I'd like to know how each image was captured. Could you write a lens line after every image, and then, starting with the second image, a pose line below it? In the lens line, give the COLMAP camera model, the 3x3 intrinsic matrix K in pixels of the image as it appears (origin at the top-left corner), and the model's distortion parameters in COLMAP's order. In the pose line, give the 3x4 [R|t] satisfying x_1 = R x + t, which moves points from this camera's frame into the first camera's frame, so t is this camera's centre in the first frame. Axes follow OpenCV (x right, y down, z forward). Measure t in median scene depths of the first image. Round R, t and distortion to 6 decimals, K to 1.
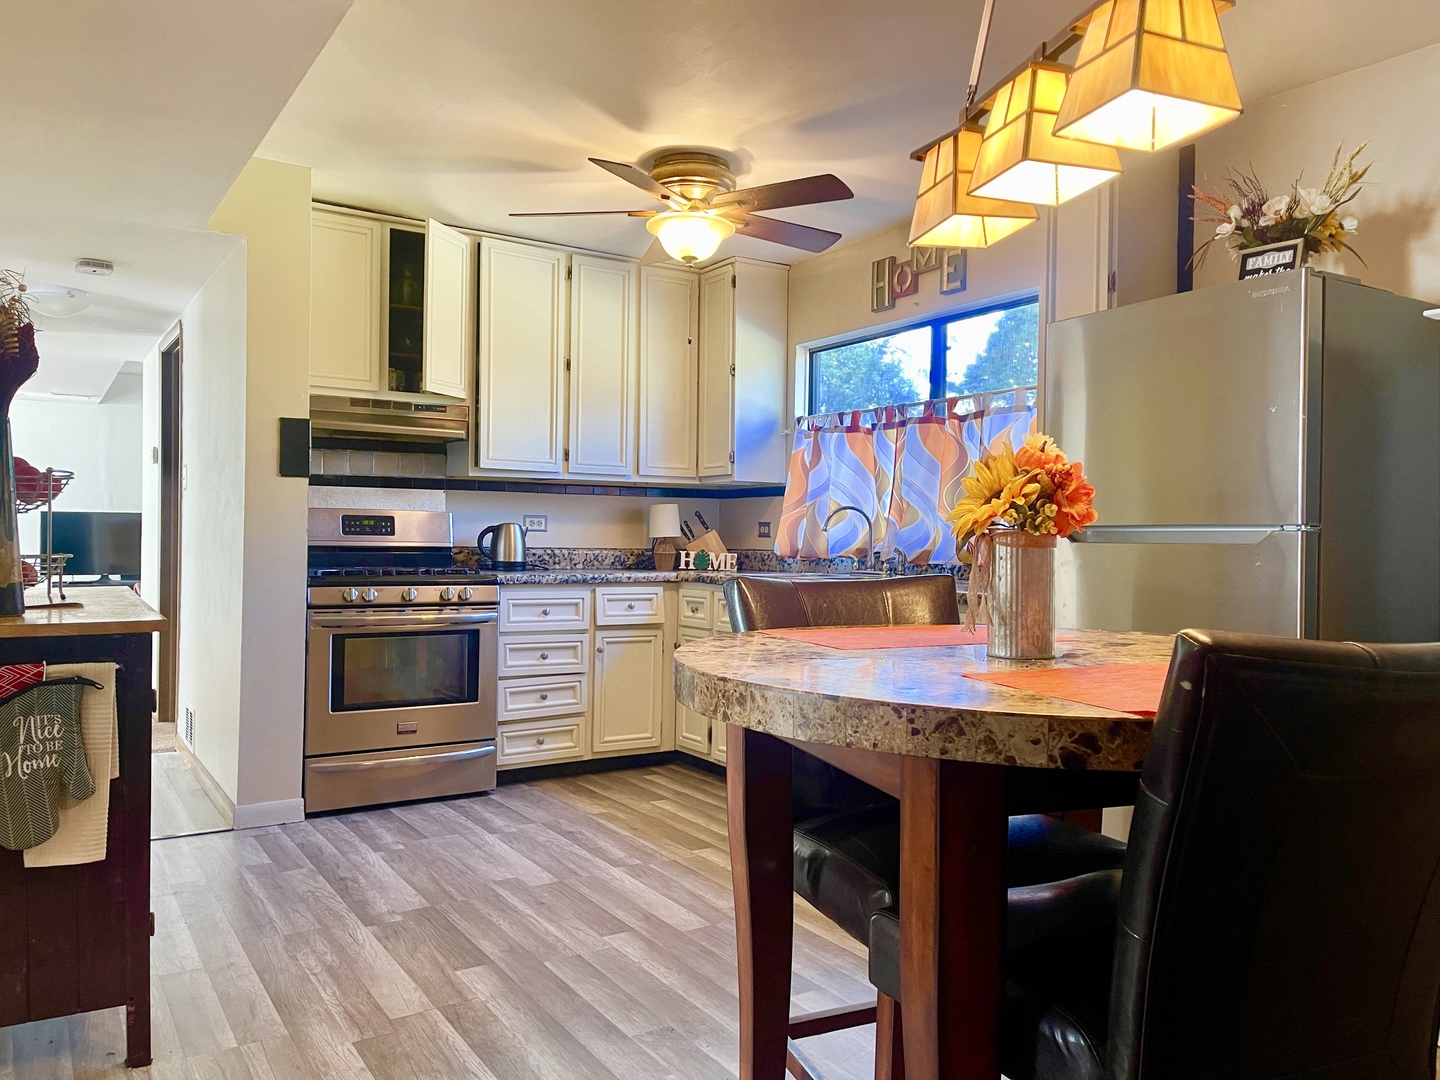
lens RADIAL K [[1089.9, 0, 707.5], [0, 1089.9, 546.4], [0, 0, 1]] dist [0.045455, -0.039696]
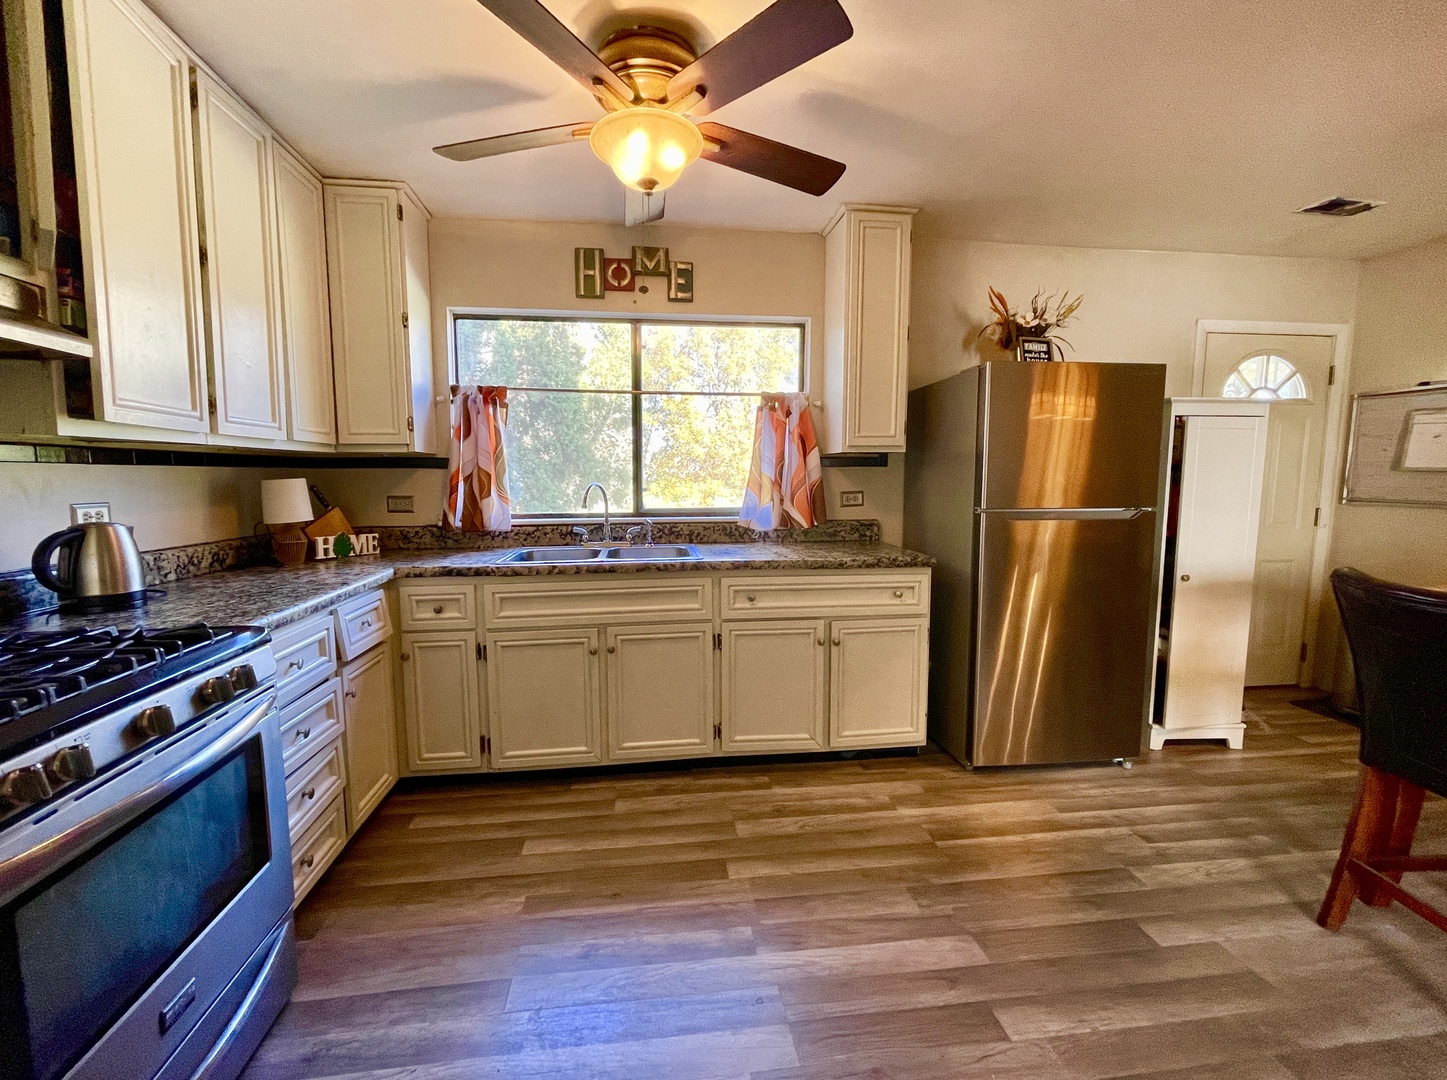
lens RADIAL K [[608.6, 0, 709.4], [0, 608.6, 537.0], [0, 0, 1]] dist [-0.010681, 0.003625]
pose [[0.422344, -0.102530, 0.900618, -0.362442], [0.014625, 0.994224, 0.106328, -0.046593], [-0.906318, -0.031735, 0.421404, 0.659844]]
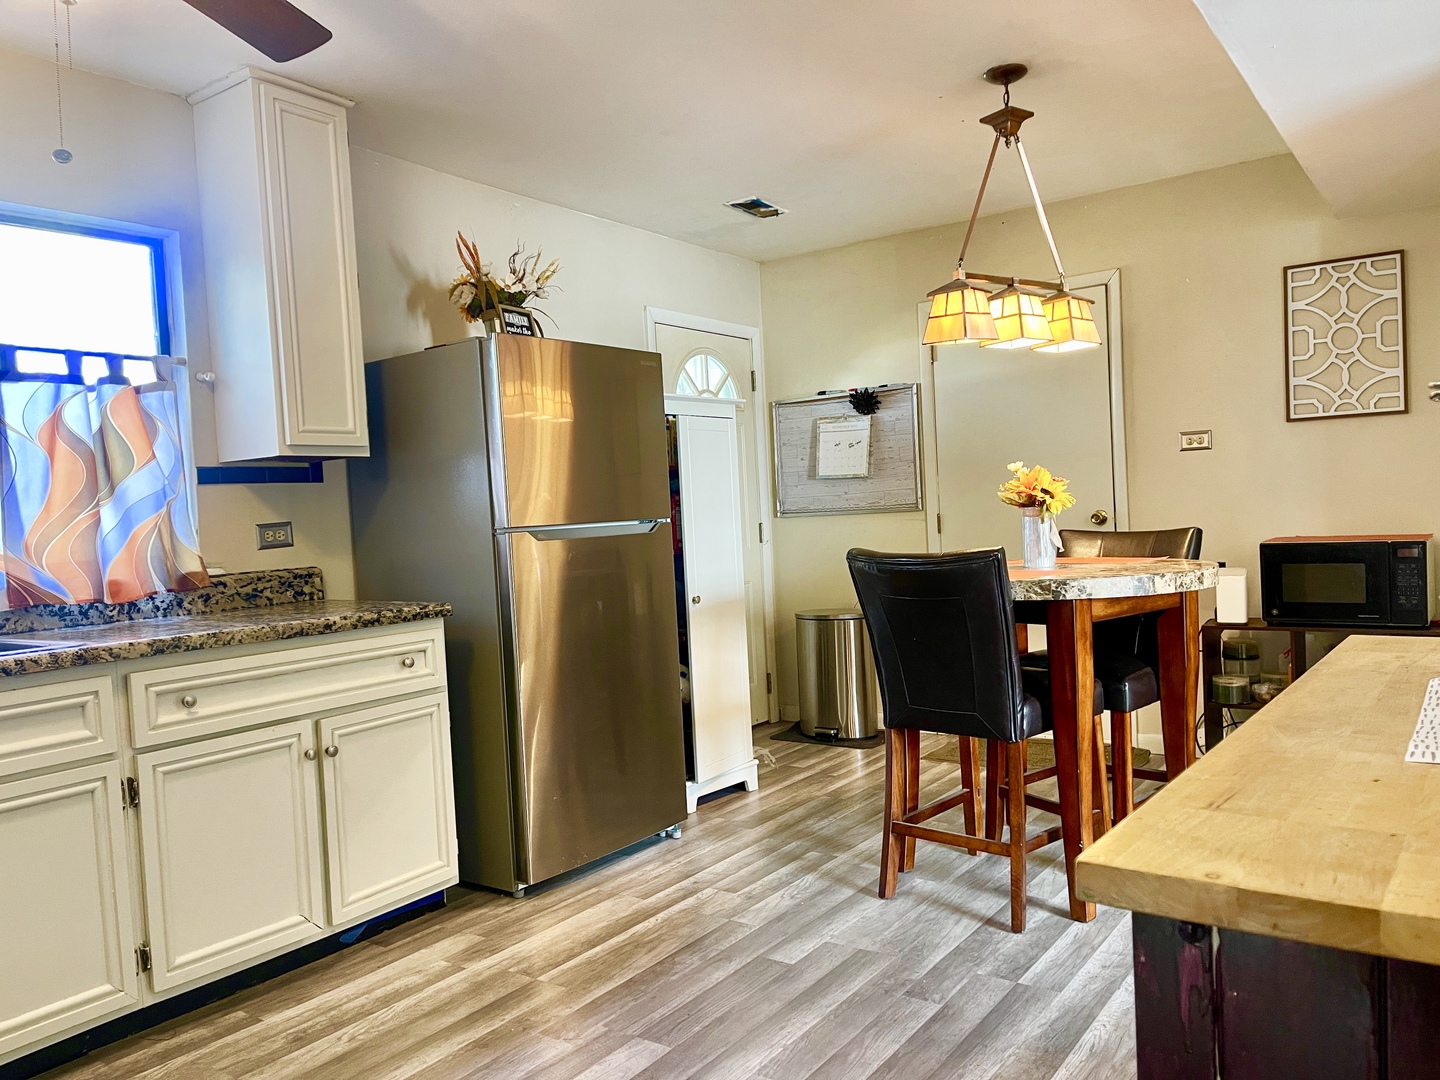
lens RADIAL K [[1089.9, 0, 732.5], [0, 1089.9, 543.6], [0, 0, 1]] dist [0.045455, -0.039696]
pose [[-0.397027, -0.019475, 0.917600, -0.487622], [0.056343, 0.997372, 0.045547, -0.025637], [-0.916076, 0.069783, -0.394886, 0.810986]]
